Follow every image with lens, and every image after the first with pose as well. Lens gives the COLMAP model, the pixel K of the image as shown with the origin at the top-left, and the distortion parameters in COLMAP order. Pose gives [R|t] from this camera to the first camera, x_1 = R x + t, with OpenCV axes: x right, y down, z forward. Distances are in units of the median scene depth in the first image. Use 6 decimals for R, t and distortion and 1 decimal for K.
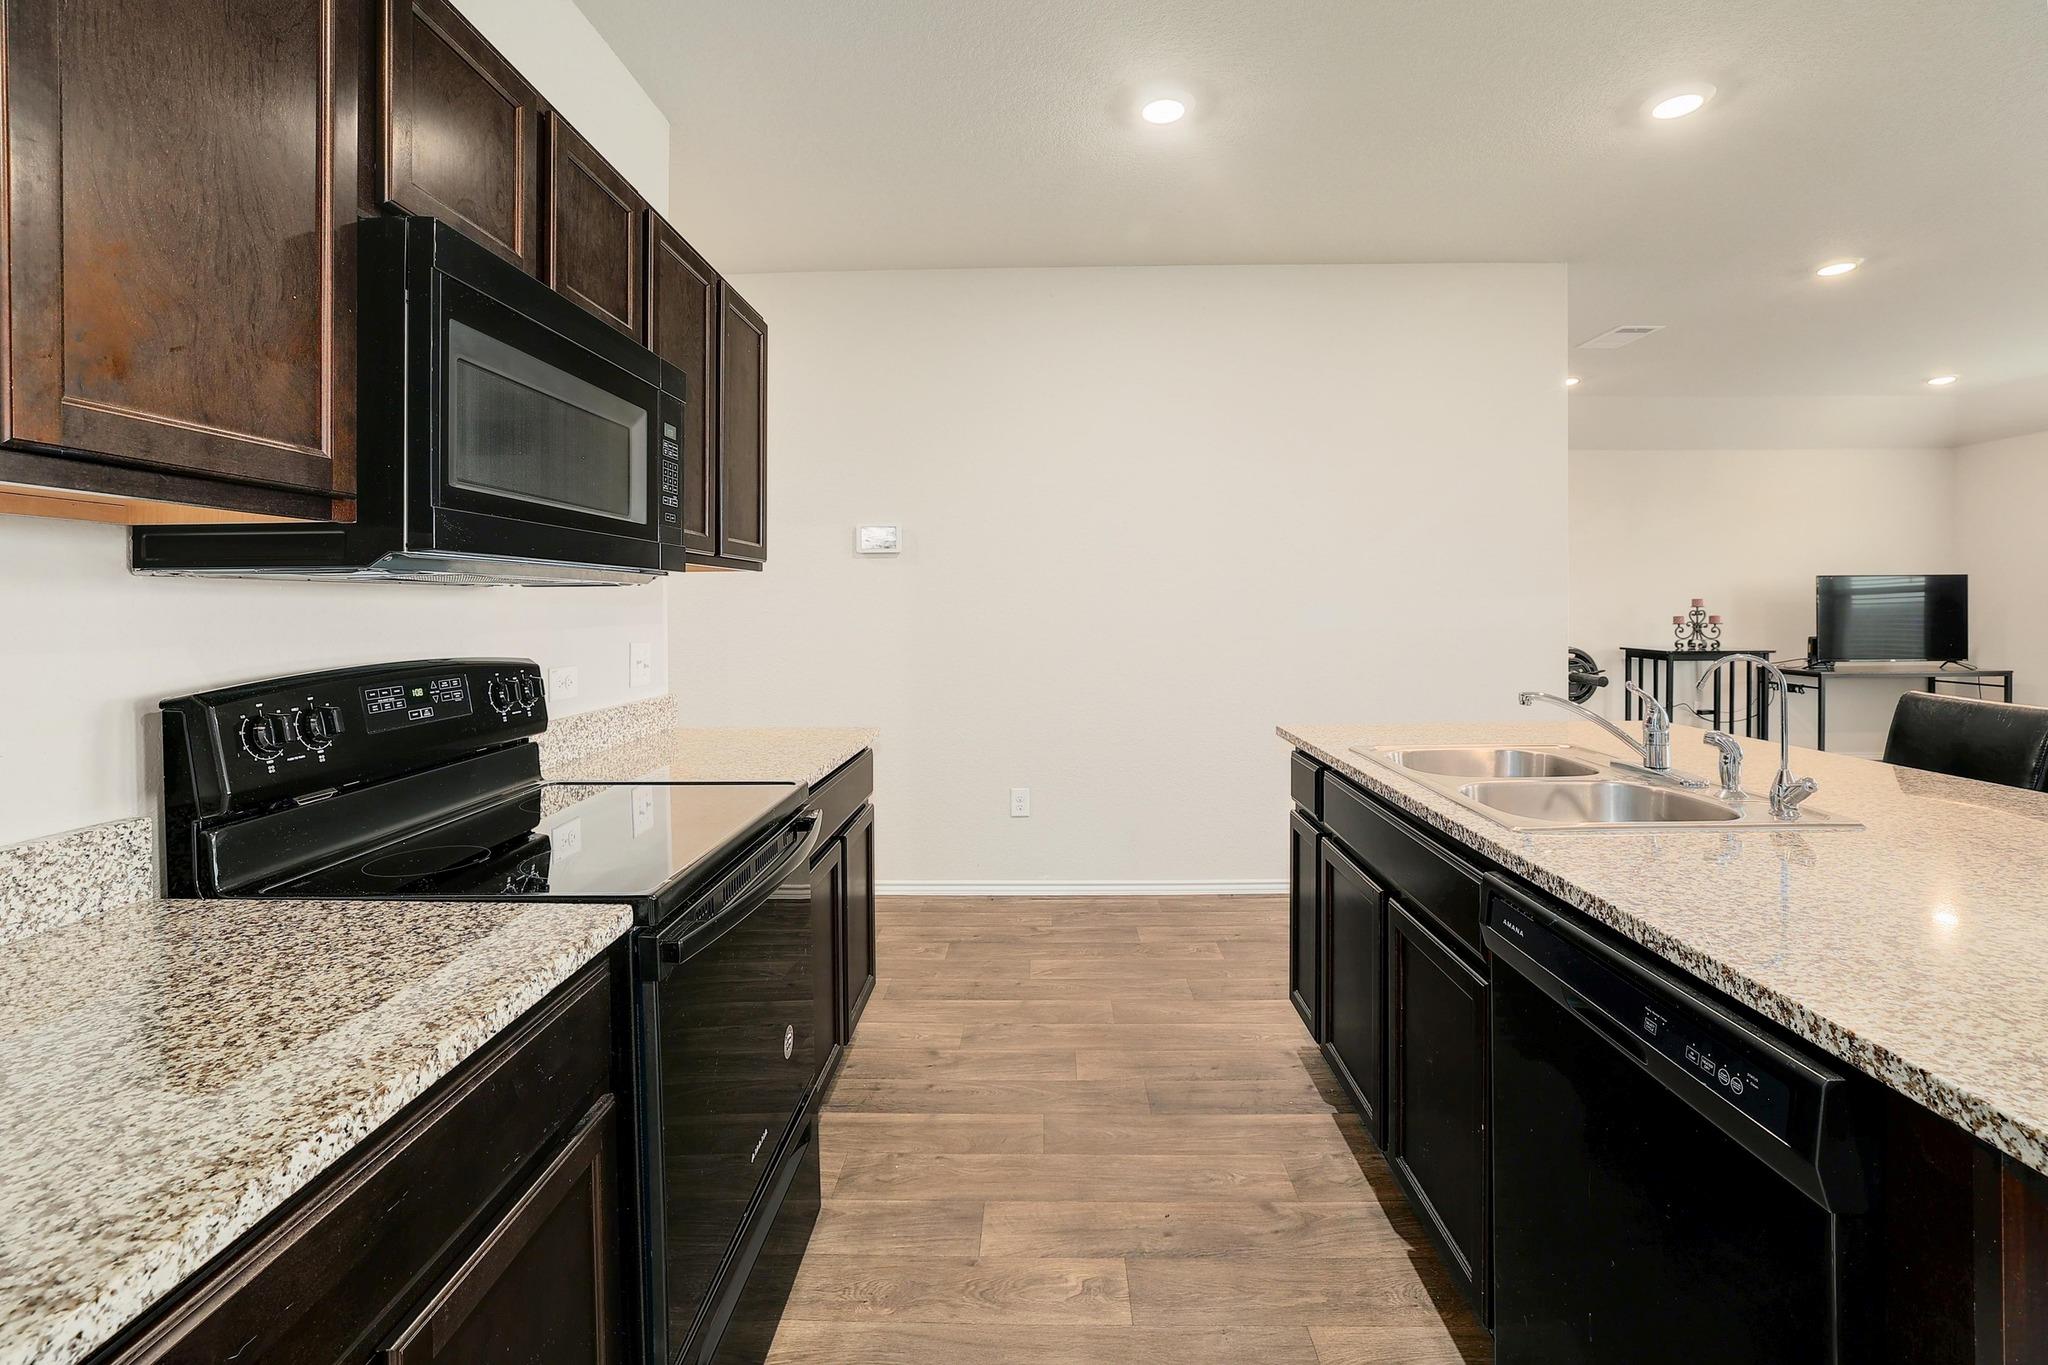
lens RADIAL K [[911.3, 0, 1026.6], [0, 911.3, 610.7], [0, 0, 1]] dist [-0.029315, 0.008452]
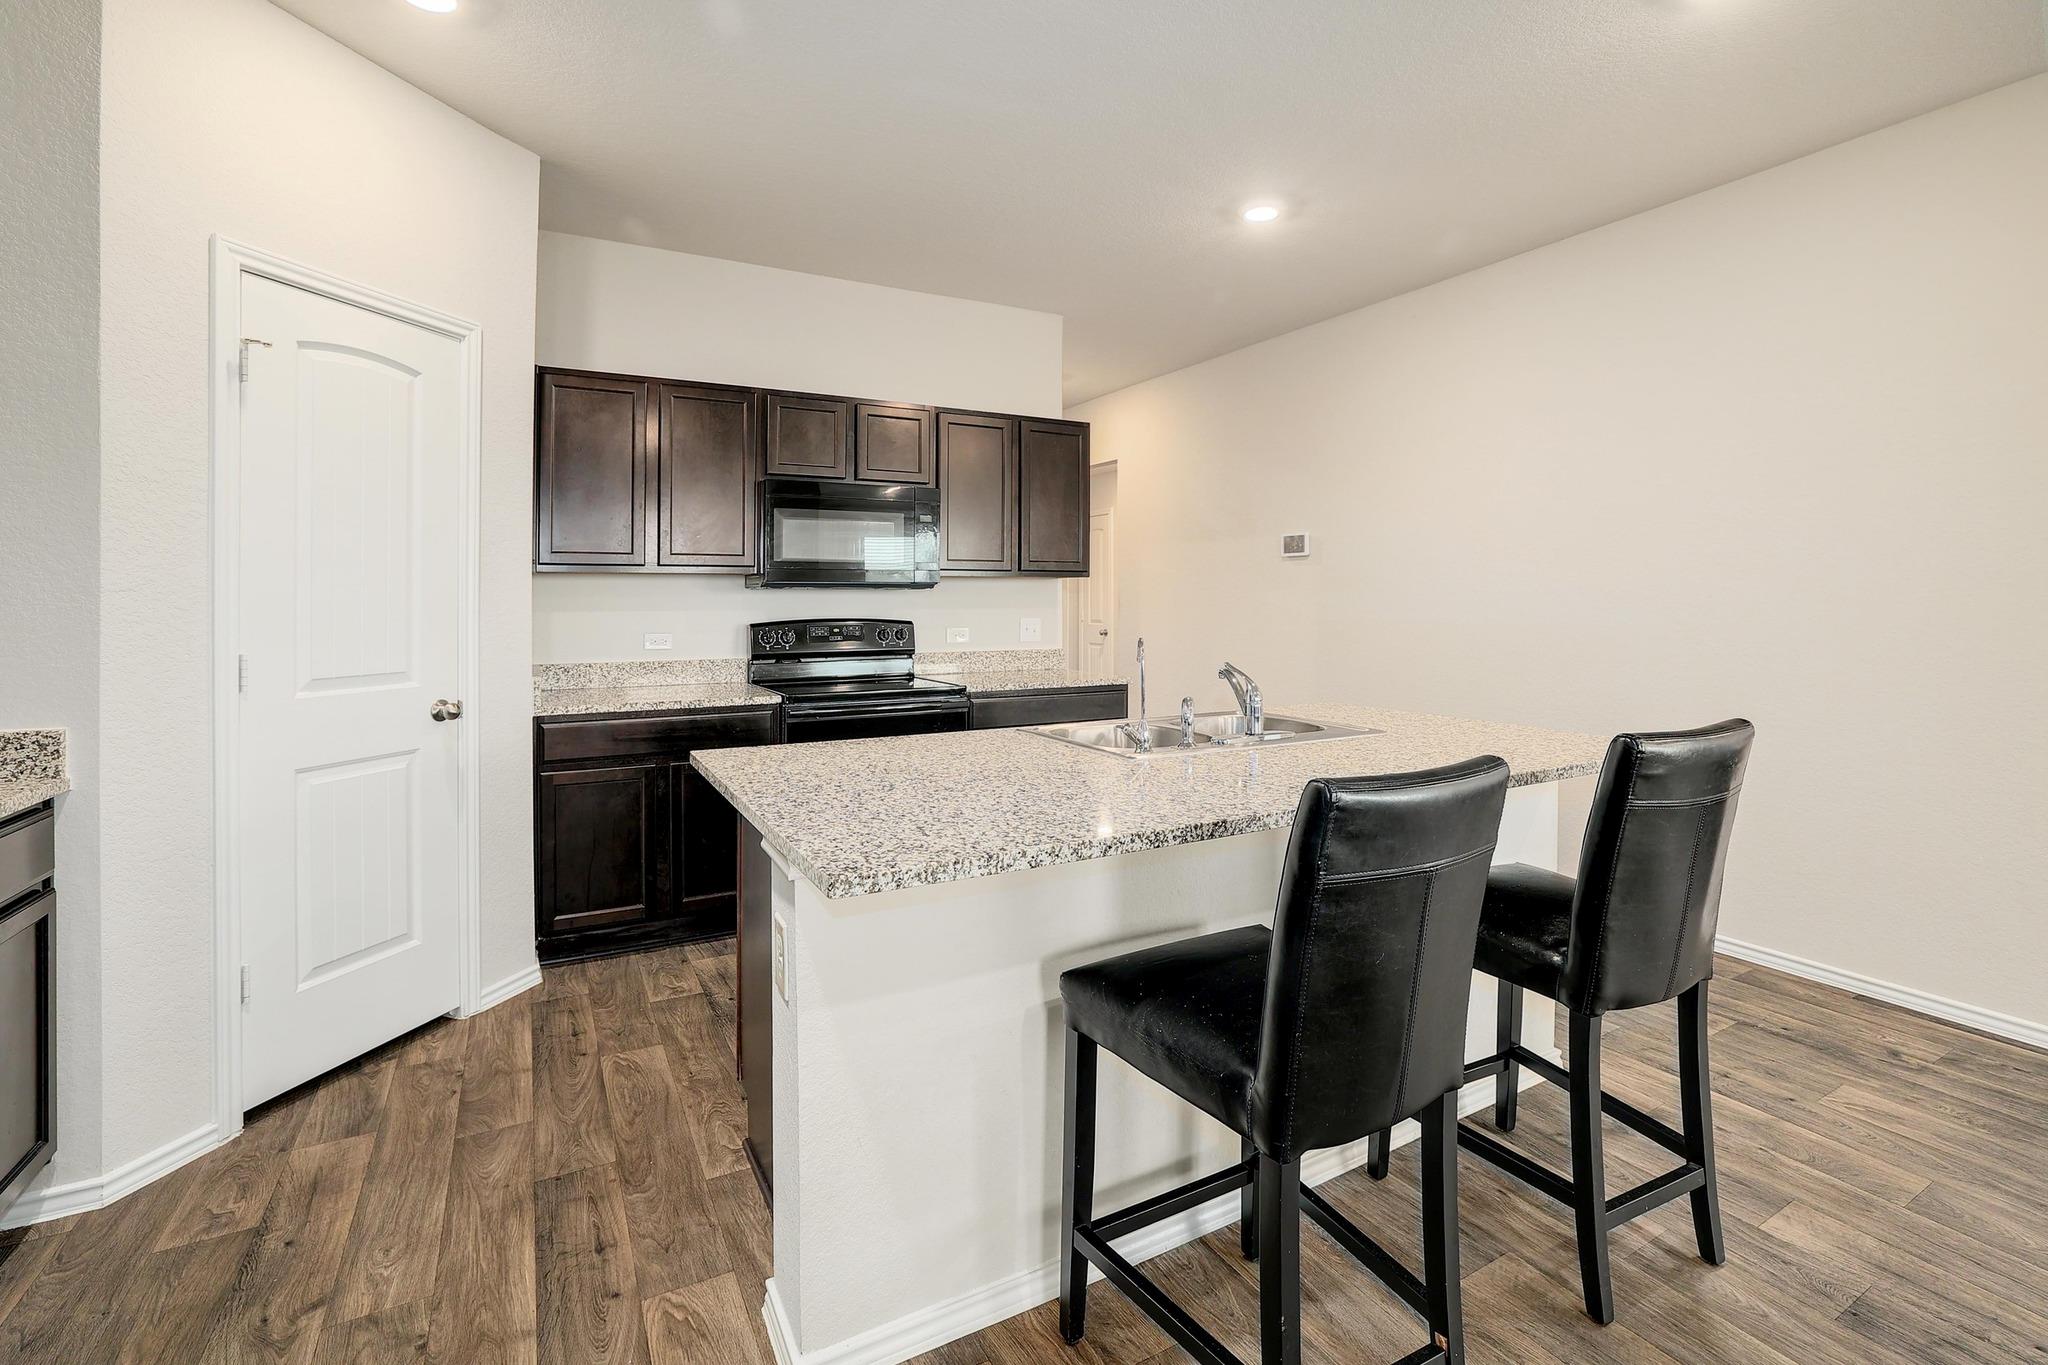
lens RADIAL K [[911.3, 0, 1002.2], [0, 911.3, 621.4], [0, 0, 1]] dist [-0.029315, 0.008452]
pose [[0.475199, 0.023175, -0.879573, 1.700287], [-0.006262, 0.999717, 0.022957, 0.001590], [0.879856, -0.005401, 0.475209, 0.061276]]
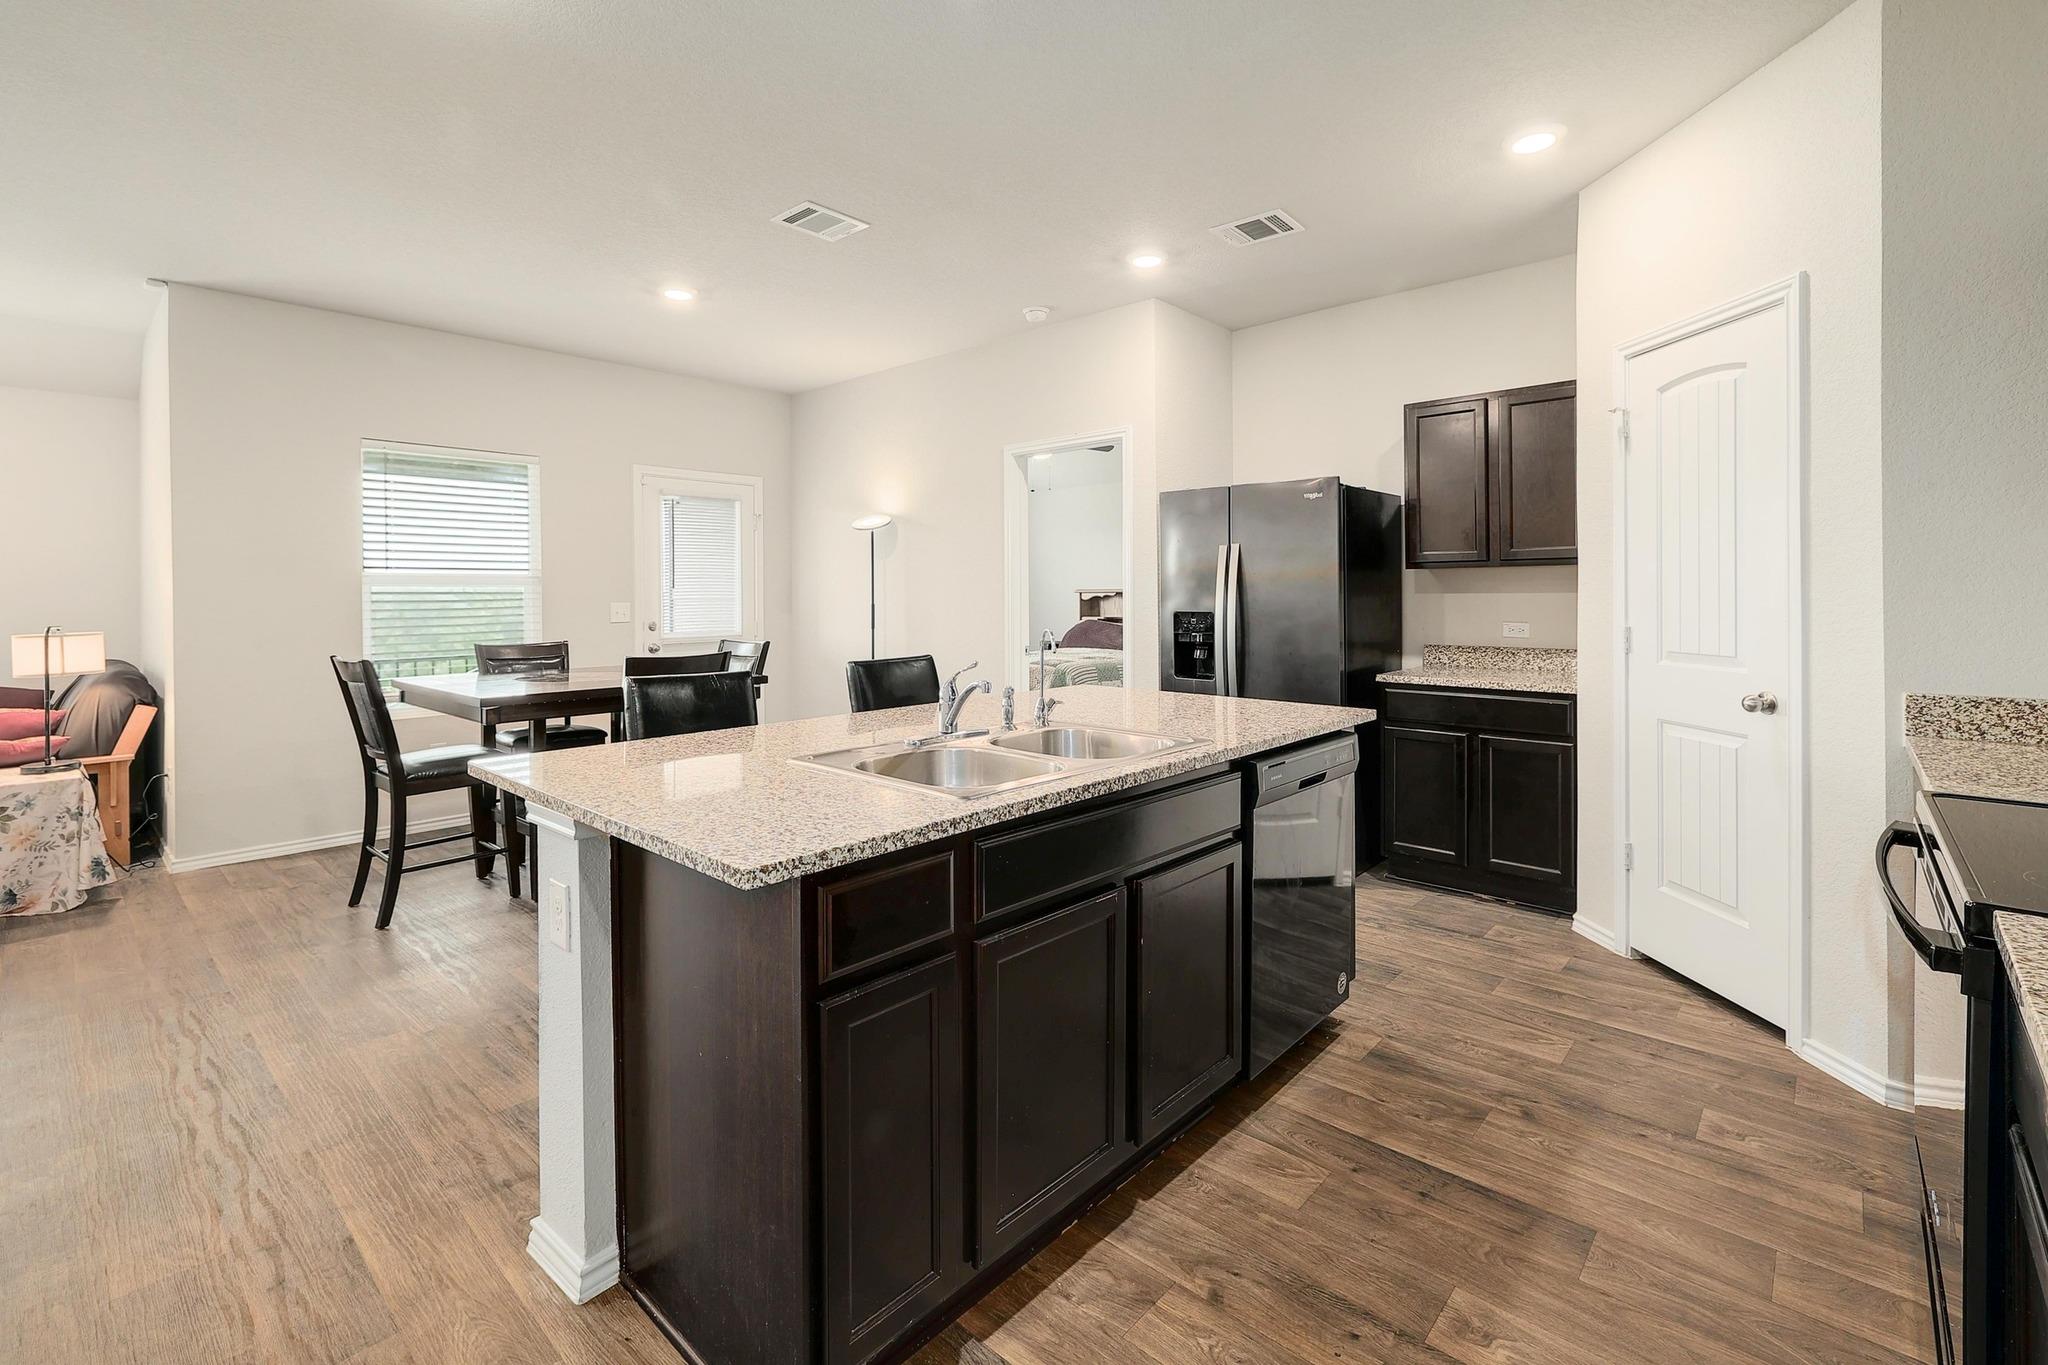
lens RADIAL K [[911.3, 0, 1040.8], [0, 911.3, 599.9], [0, 0, 1]] dist [-0.029315, 0.008452]
pose [[-0.751685, 0.013537, 0.659383, -0.185088], [0.019008, 0.999819, 0.001144, 0.002349], [-0.659248, 0.013393, -0.751806, 1.838403]]
